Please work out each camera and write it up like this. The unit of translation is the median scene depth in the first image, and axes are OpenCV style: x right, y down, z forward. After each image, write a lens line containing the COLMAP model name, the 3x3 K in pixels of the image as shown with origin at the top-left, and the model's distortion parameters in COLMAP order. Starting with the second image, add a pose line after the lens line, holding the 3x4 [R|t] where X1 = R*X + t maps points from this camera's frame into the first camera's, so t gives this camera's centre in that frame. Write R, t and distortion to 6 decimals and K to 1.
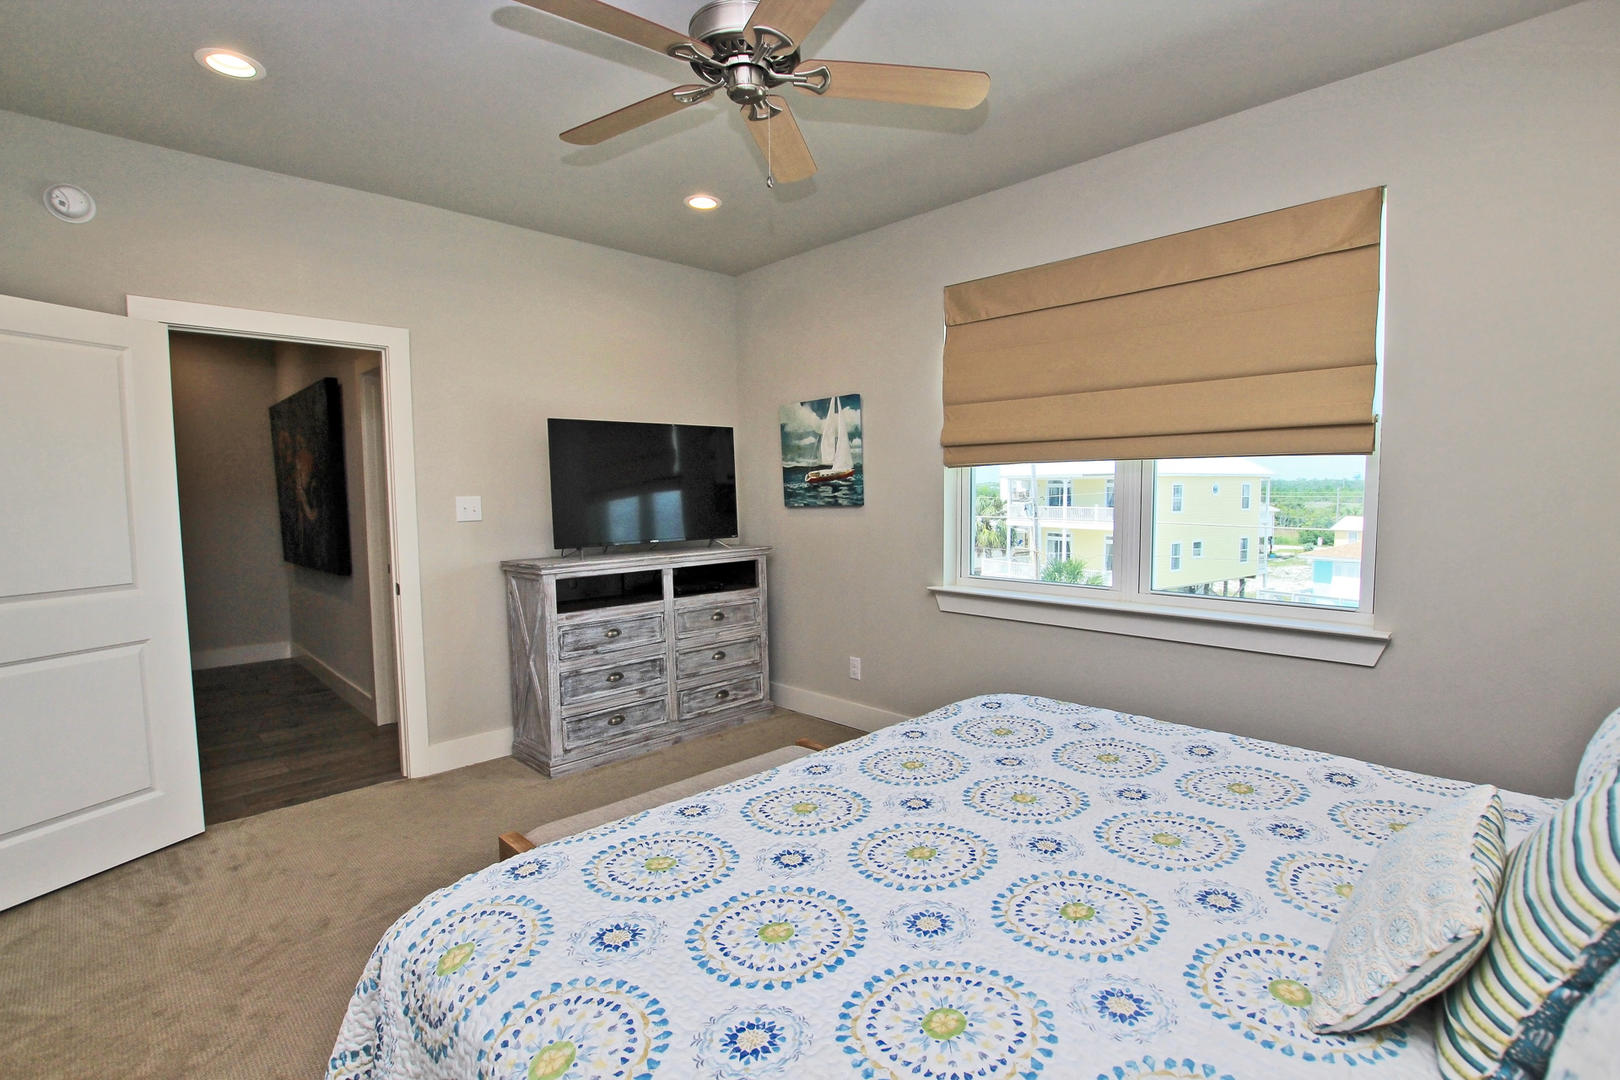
lens RADIAL K [[750.2, 0, 808.9], [0, 750.2, 542.1], [0, 0, 1]] dist [-0.036227, 0.006293]
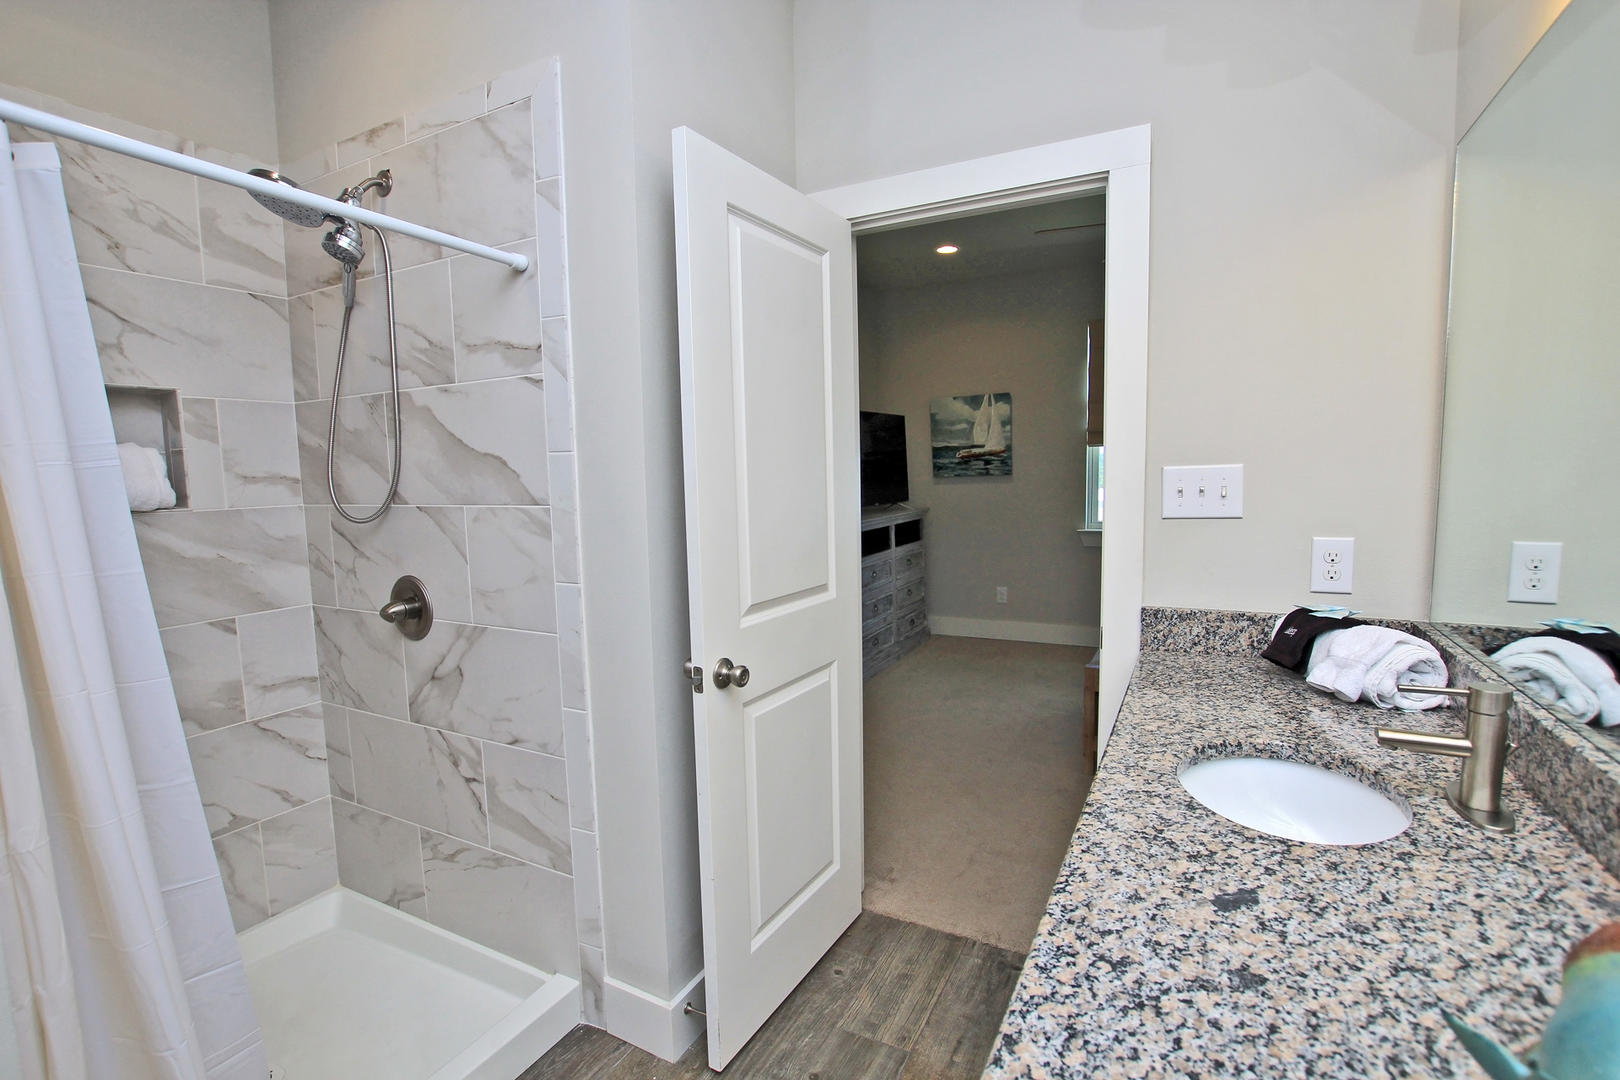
lens RADIAL K [[750.2, 0, 812.1], [0, 750.2, 542.8], [0, 0, 1]] dist [-0.036227, 0.006293]
pose [[0.950656, -0.043908, 0.307123, -0.674725], [0.034513, 0.998757, 0.035957, 0.012895], [-0.308320, -0.023583, 0.950990, -0.178337]]
